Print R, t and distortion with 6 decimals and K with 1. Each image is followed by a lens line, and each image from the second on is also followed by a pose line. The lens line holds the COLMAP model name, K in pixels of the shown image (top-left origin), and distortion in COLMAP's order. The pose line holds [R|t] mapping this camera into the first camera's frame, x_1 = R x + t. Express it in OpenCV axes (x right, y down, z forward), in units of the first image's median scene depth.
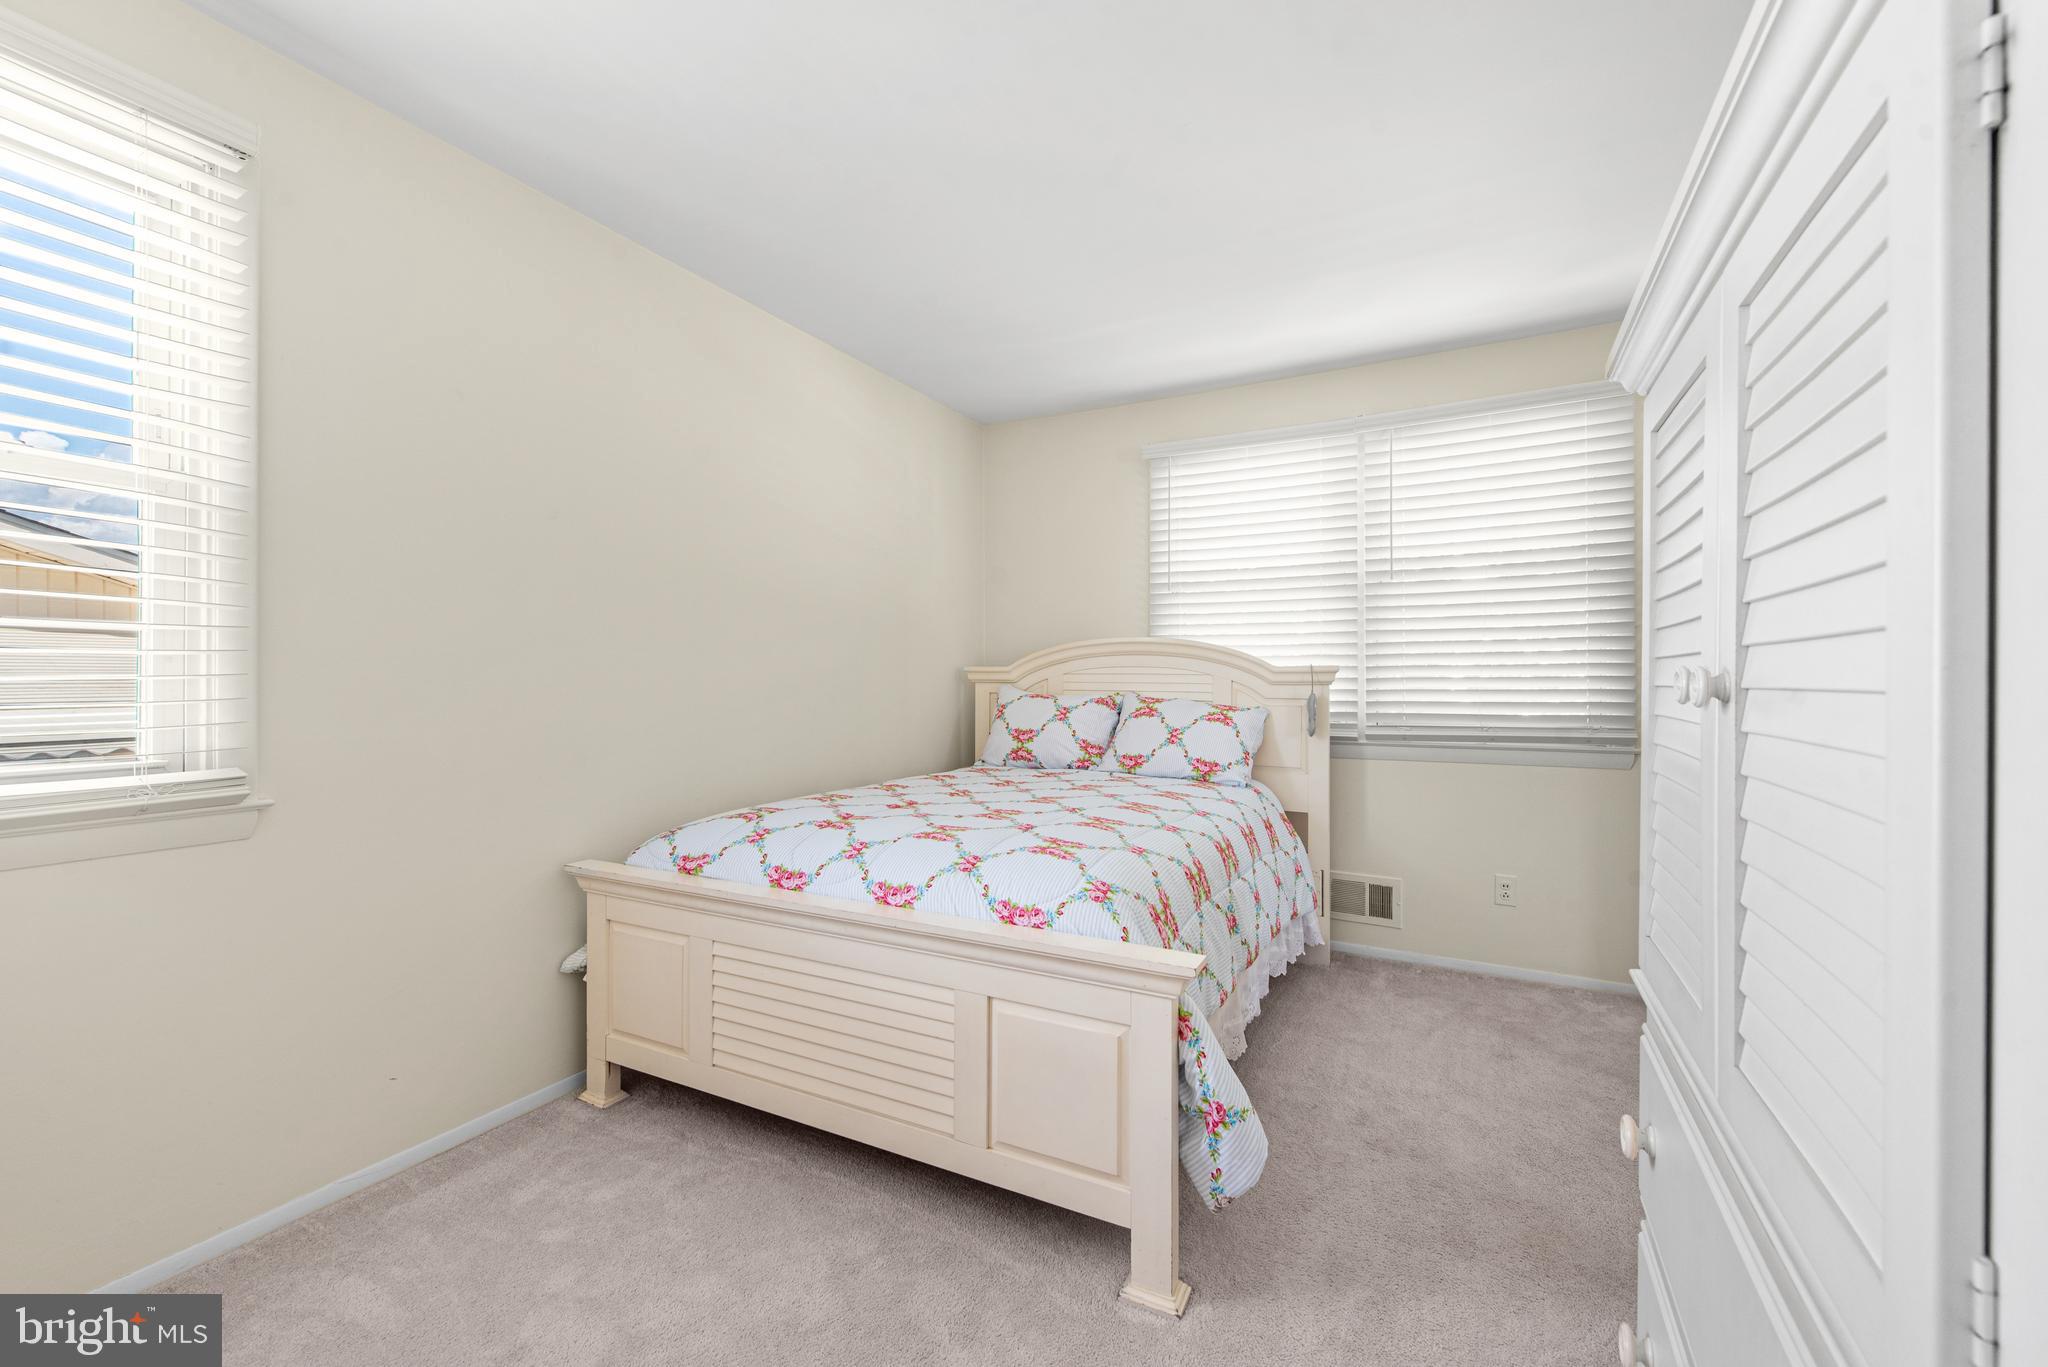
lens RADIAL K [[828.7, 0, 1036.1], [0, 828.7, 670.8], [0, 0, 1]] dist [0.007102, -0.003722]
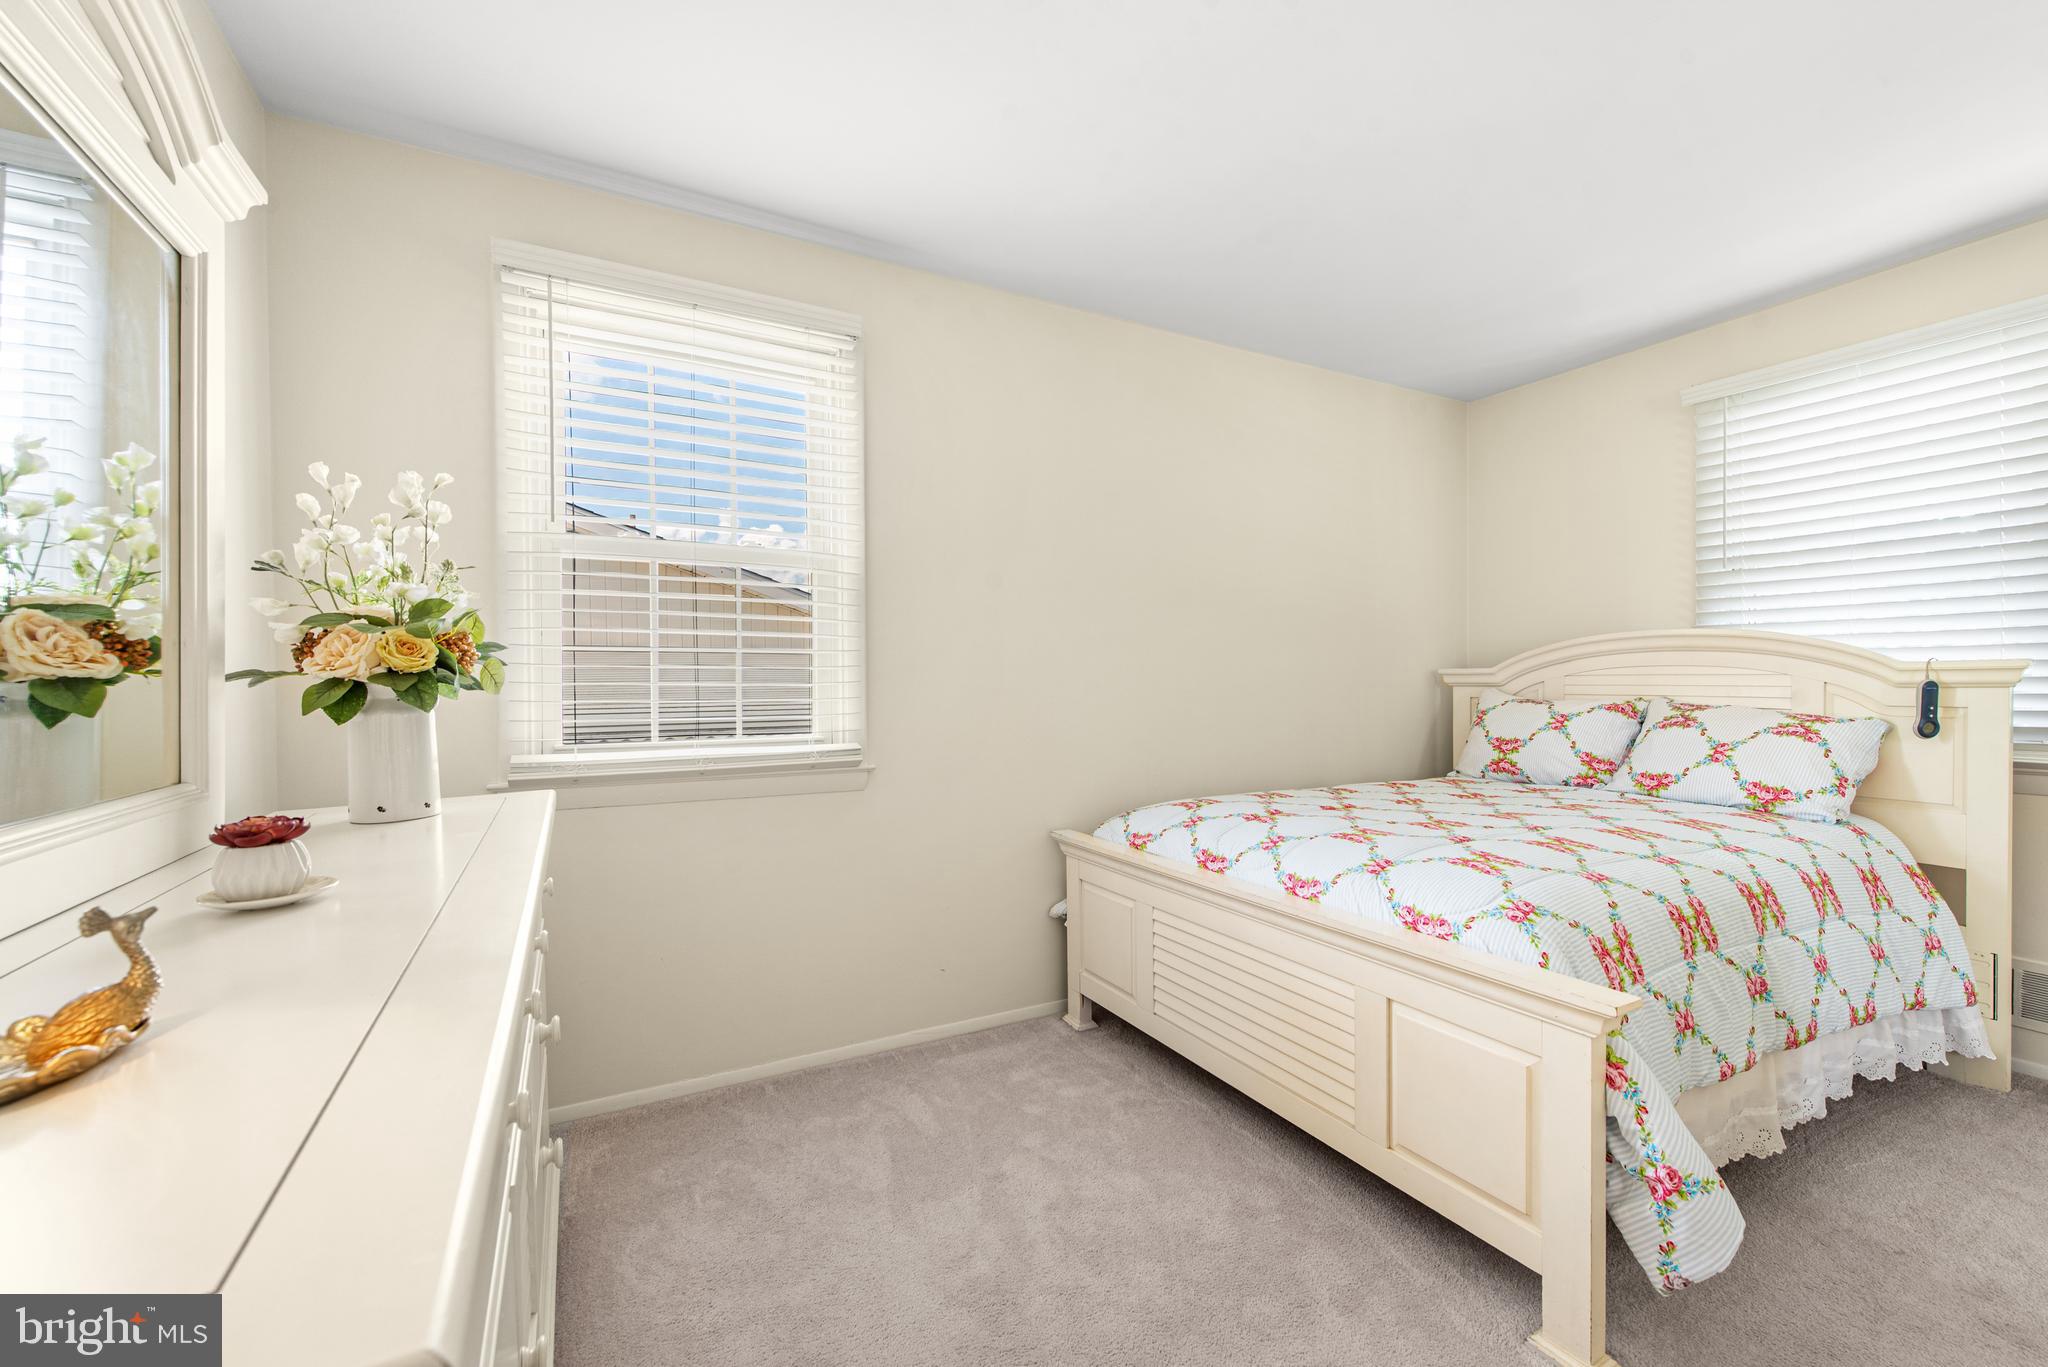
lens RADIAL K [[828.7, 0, 1019.3], [0, 828.7, 681.3], [0, 0, 1]] dist [0.007102, -0.003722]
pose [[0.821097, -0.006085, -0.570756, 0.124864], [0.010733, 0.999931, 0.004779, -0.000766], [0.570688, -0.010050, 0.821106, -0.063922]]
